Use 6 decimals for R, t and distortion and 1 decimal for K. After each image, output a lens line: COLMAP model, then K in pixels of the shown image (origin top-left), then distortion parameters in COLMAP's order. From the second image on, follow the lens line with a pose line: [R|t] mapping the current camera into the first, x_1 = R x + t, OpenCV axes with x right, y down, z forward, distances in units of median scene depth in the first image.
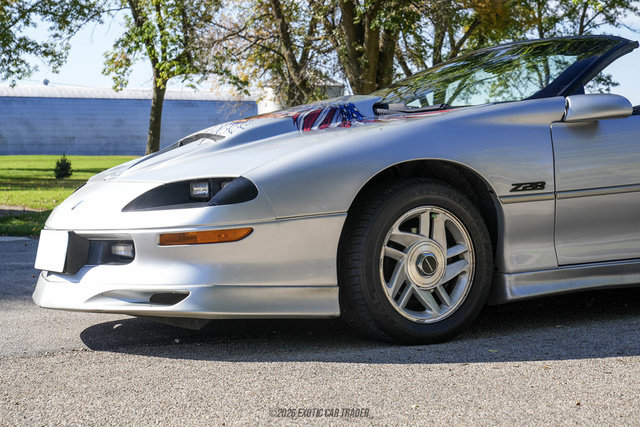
lens RADIAL K [[1162.8, 0, 320.0], [0, 1162.8, 213.5], [0, 0, 1]] dist [0.013023, -0.089373]
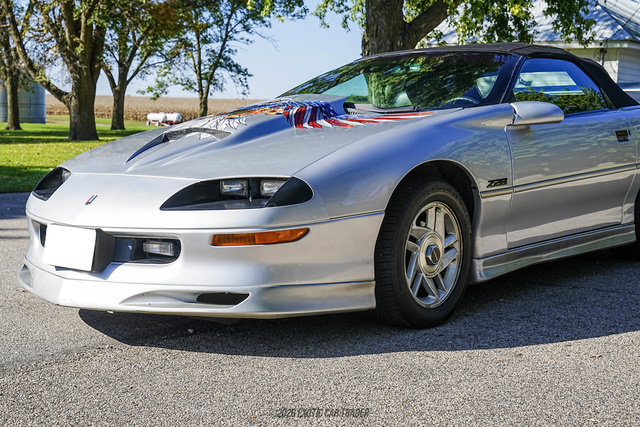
lens RADIAL K [[855.6, 0, 307.8], [0, 855.6, 214.4], [0, 0, 1]] dist [0.003900, 0.030964]
pose [[0.952657, -0.008629, 0.303923, -0.265900], [-0.008027, 0.998535, 0.053510, -0.036812], [-0.303940, -0.053417, 0.951193, 0.264968]]
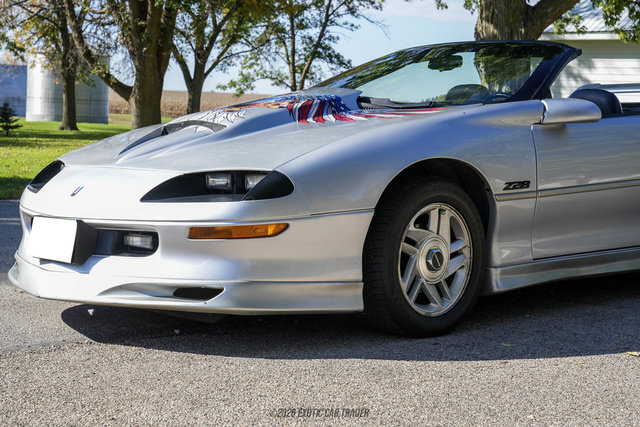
lens RADIAL K [[1054.0, 0, 320.0], [0, 1054.0, 213.5], [0, 0, 1]] dist [0.009439, -0.026722]
pose [[0.976798, 0.021914, 0.213037, -0.206605], [-0.029129, 0.999101, 0.030789, -0.022727], [-0.212171, -0.036281, 0.976559, 0.109261]]
